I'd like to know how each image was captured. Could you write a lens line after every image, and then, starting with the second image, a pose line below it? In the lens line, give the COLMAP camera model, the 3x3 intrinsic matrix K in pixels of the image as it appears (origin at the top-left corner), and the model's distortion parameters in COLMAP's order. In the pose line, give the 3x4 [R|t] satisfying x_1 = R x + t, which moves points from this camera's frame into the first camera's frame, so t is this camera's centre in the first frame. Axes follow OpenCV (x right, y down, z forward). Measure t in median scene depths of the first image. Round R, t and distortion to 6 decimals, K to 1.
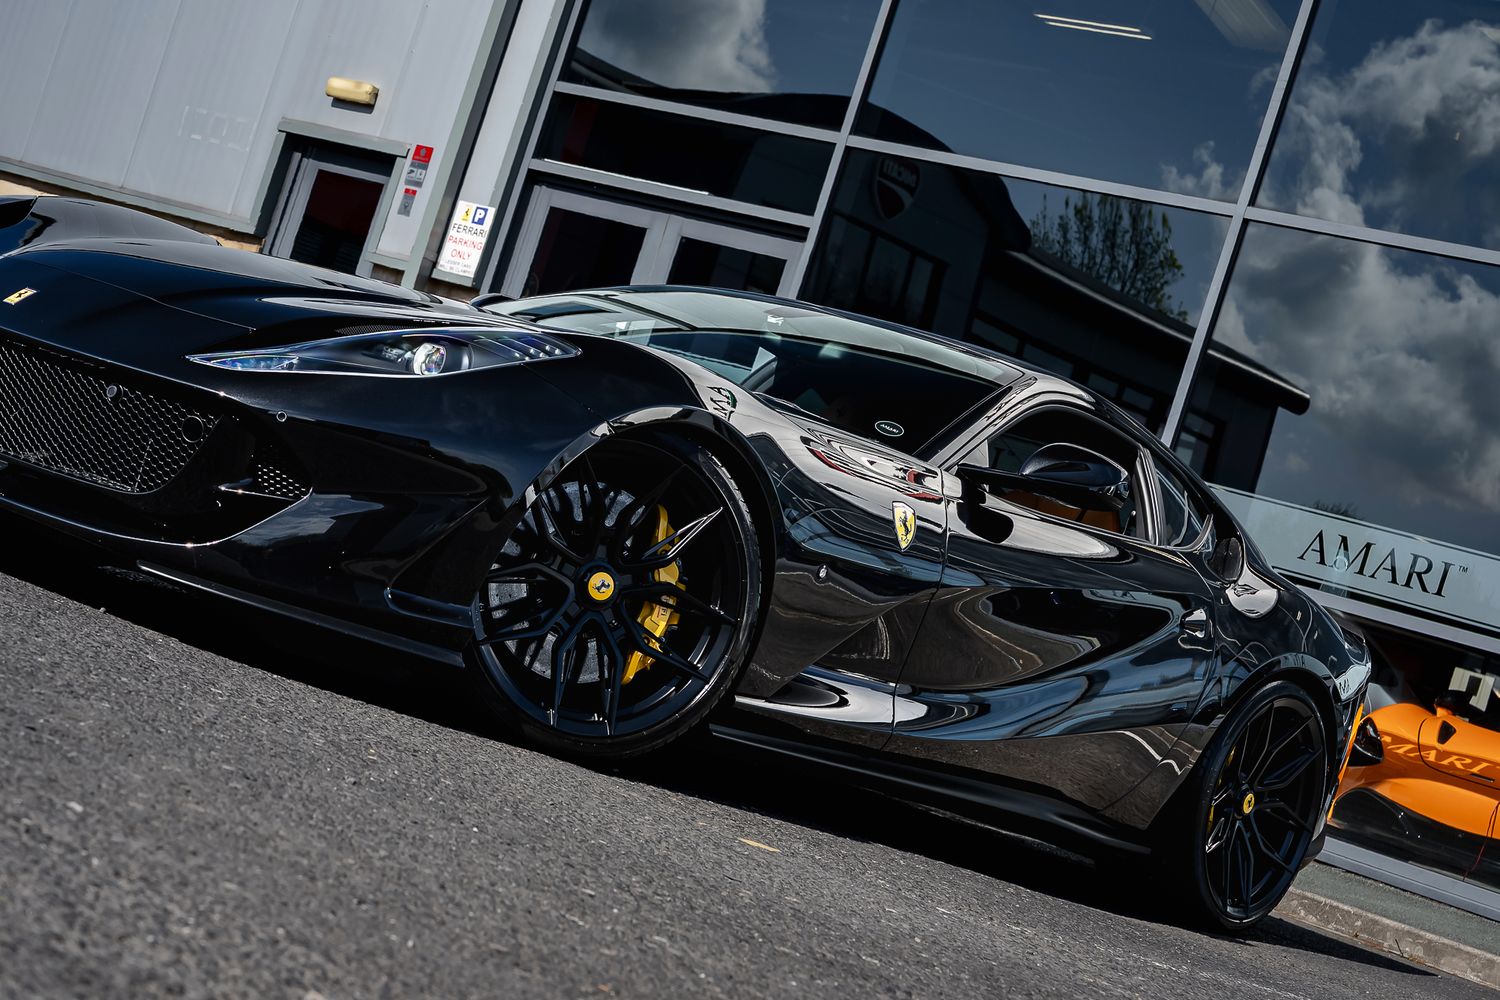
lens RADIAL K [[3149.5, 0, 750.0], [0, 3149.5, 500.0], [0, 0, 1]] dist [0.030805, 0.124479]
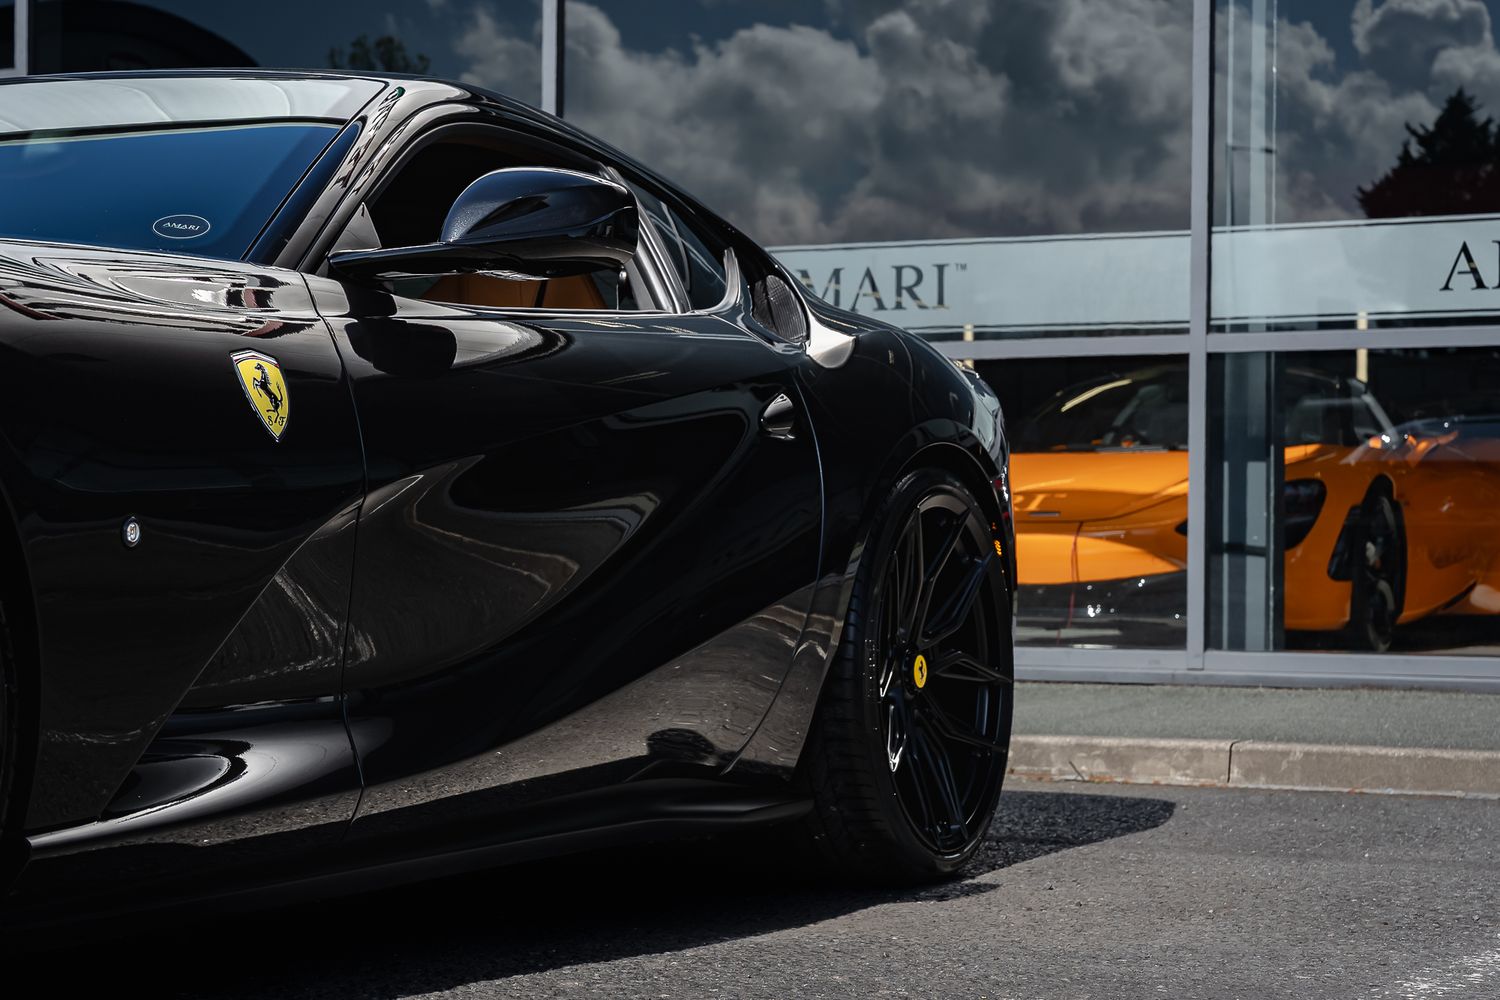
lens RADIAL K [[3106.0, 0, 683.2], [0, 3106.0, 422.7], [0, 0, 1]] dist [0.017666, 0.128336]
pose [[0.939650, -0.290402, 0.180901, 0.012385], [0.287190, 0.956849, 0.044293, 0.005957], [-0.185958, 0.010333, 0.982503, 0.303711]]
